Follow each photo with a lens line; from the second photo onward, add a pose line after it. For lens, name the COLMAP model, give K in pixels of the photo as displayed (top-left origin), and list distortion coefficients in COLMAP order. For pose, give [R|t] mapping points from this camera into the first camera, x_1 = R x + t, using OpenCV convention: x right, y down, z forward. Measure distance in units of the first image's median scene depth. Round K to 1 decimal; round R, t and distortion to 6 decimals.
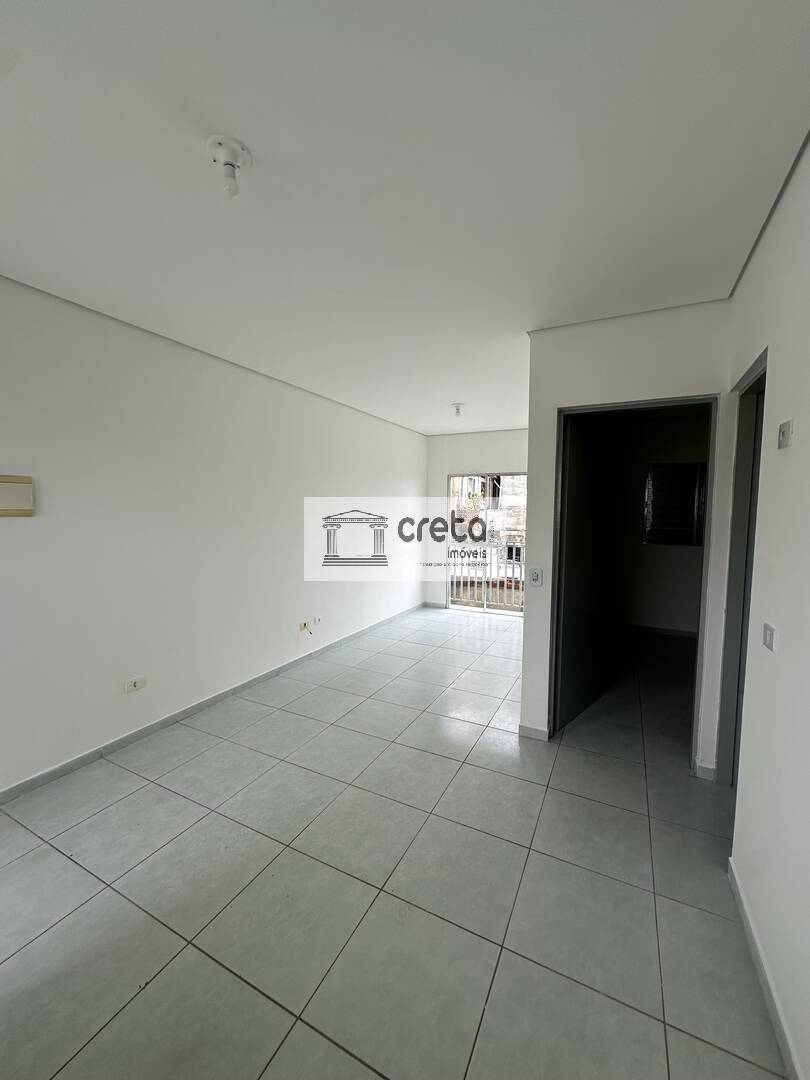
lens RADIAL K [[433.4, 0, 407.2], [0, 433.4, 540.8], [0, 0, 1]] dist [-0.001489, -0.000066]
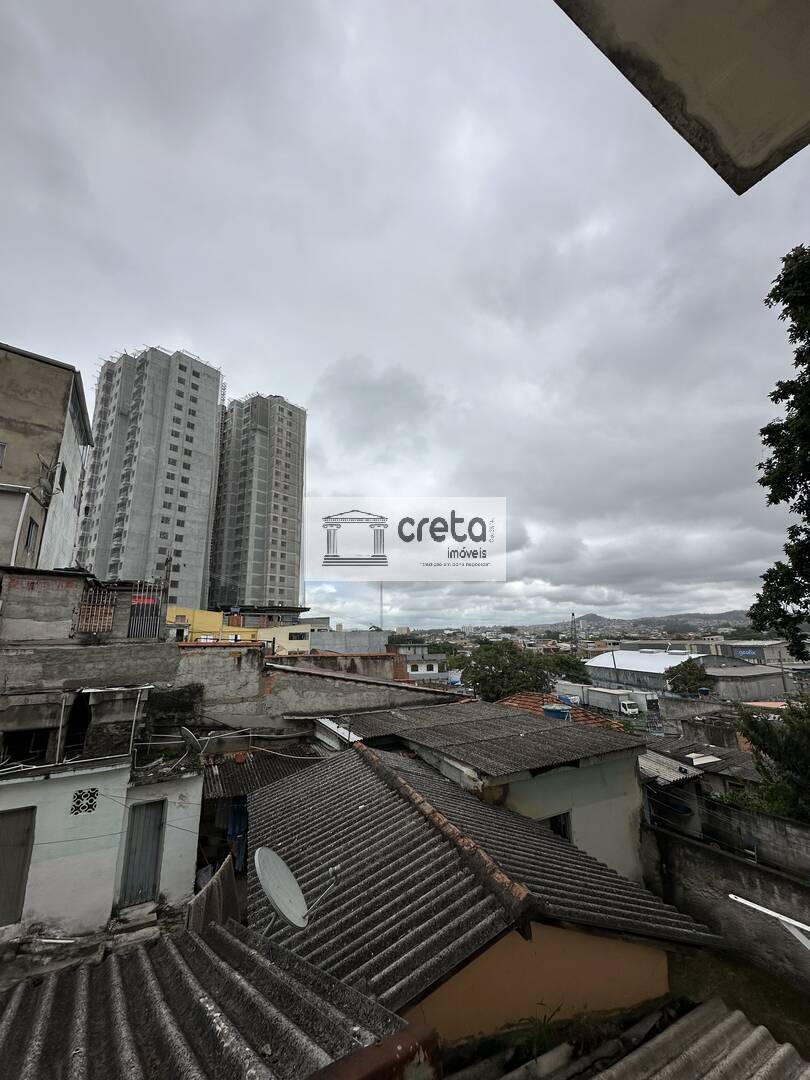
lens RADIAL K [[433.4, 0, 407.2], [0, 433.4, 540.8], [0, 0, 1]] dist [-0.001489, -0.000066]
pose [[0.541239, 0.163627, 0.824795, 0.129460], [0.083031, 0.965691, -0.246064, -0.090624], [-0.836759, 0.201663, 0.509084, 1.017159]]
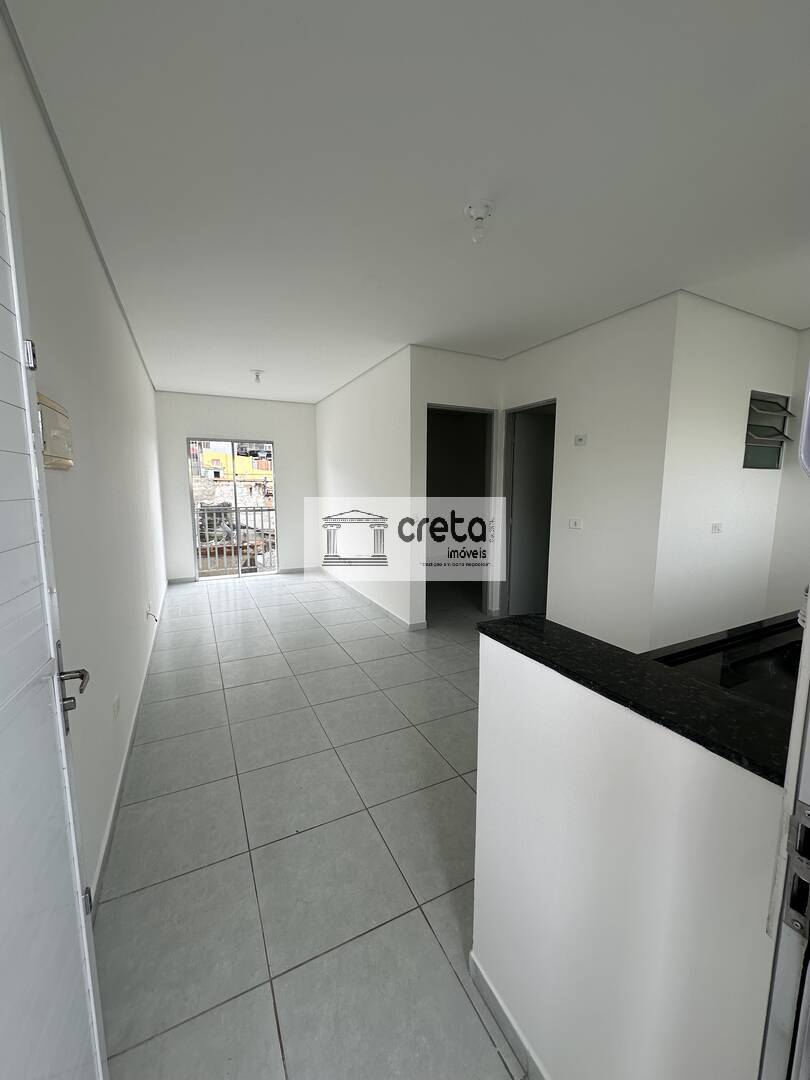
lens RADIAL K [[433.4, 0, 407.2], [0, 433.4, 540.8], [0, 0, 1]] dist [-0.001489, -0.000066]
pose [[0.597795, -0.118180, 0.792890, -0.383622], [0.065246, 0.992965, 0.098809, 0.004589], [-0.798989, -0.007335, 0.601301, 0.069269]]
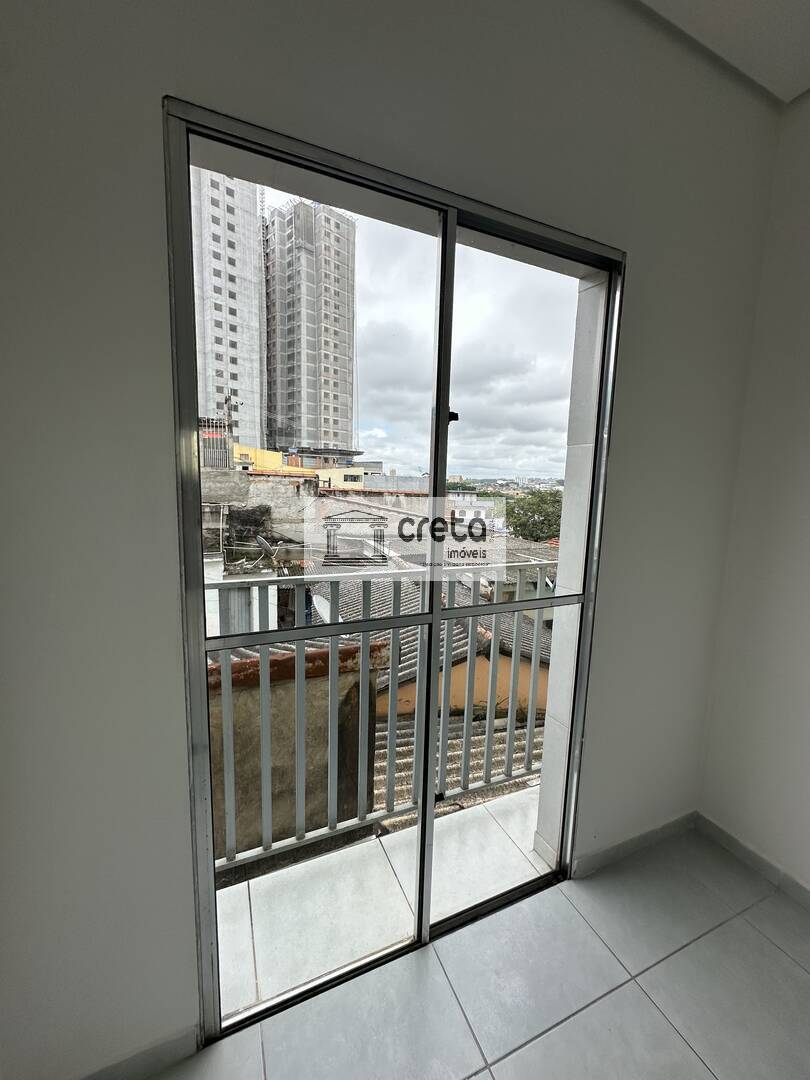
lens RADIAL K [[433.4, 0, 407.2], [0, 433.4, 540.8], [0, 0, 1]] dist [-0.001489, -0.000066]
pose [[0.637322, -0.092910, 0.764976, 0.030509], [0.034449, 0.995148, 0.092165, -0.038463], [-0.769828, -0.032386, 0.637430, 0.871615]]
